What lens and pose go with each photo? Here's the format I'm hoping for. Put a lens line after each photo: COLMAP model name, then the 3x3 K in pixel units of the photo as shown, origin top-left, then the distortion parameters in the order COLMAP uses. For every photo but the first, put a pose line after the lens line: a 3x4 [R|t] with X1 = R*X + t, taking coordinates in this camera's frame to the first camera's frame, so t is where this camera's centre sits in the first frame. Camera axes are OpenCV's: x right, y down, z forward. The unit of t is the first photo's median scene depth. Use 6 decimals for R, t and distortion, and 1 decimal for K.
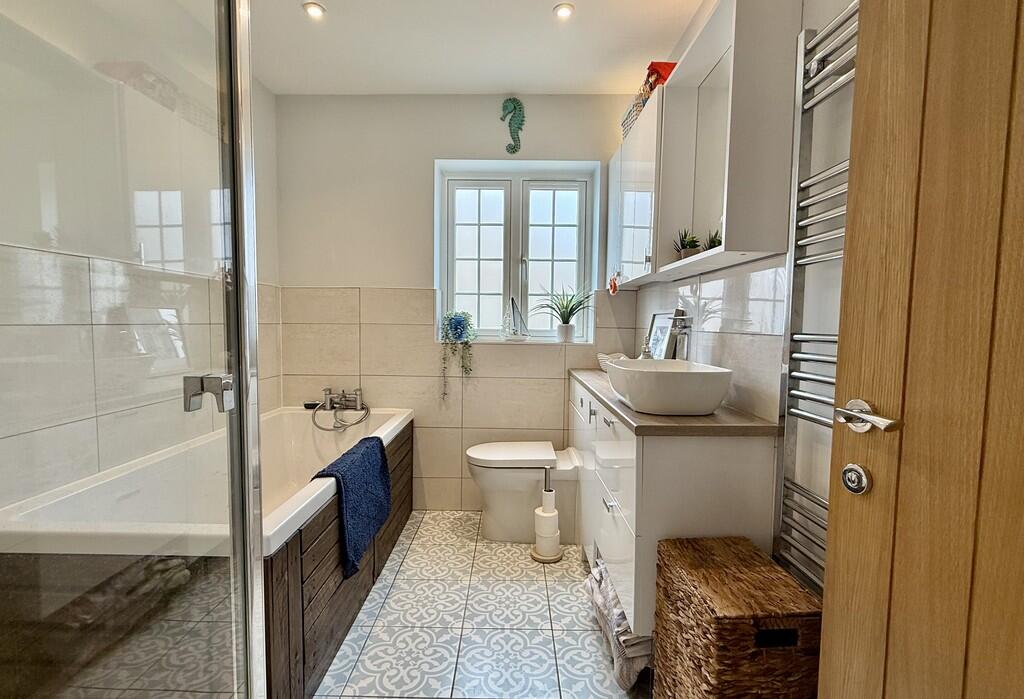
lens RADIAL K [[481.2, 0, 511.8], [0, 481.2, 357.4], [0, 0, 1]] dist [0.001386, 0.000897]
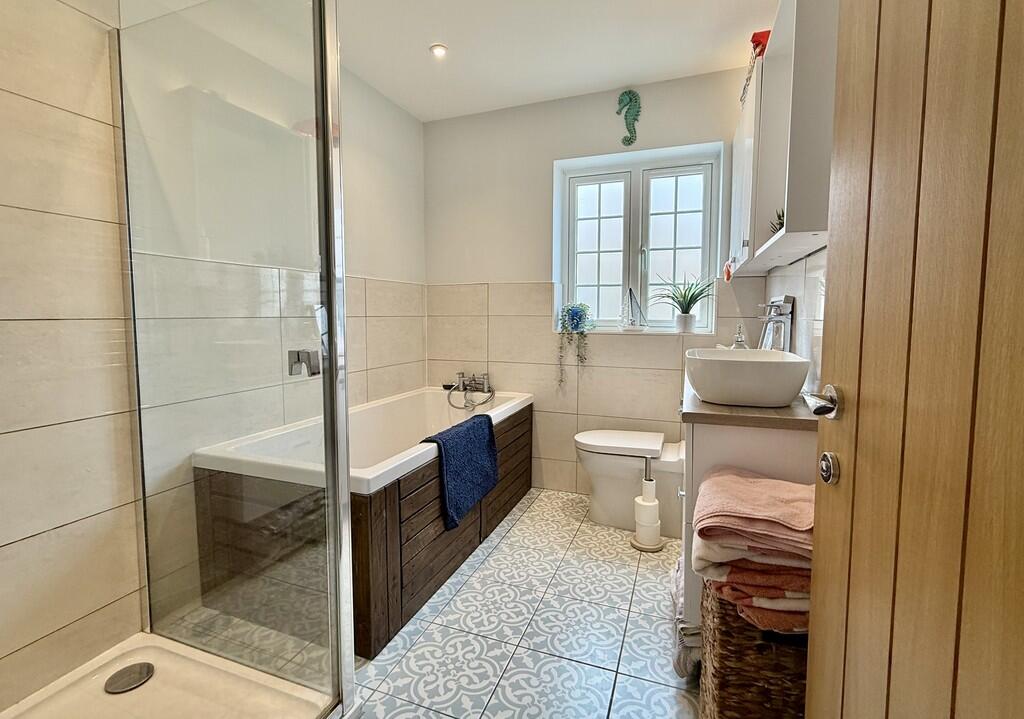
lens RADIAL K [[481.5, 0, 508.8], [0, 481.5, 351.2], [0, 0, 1]] dist [0.001278, 0.000738]
pose [[0.936375, 0.015805, -0.350645, 0.150198], [-0.014911, 0.999875, 0.005247, 0.007976], [0.350684, 0.000315, 0.936494, -0.040609]]
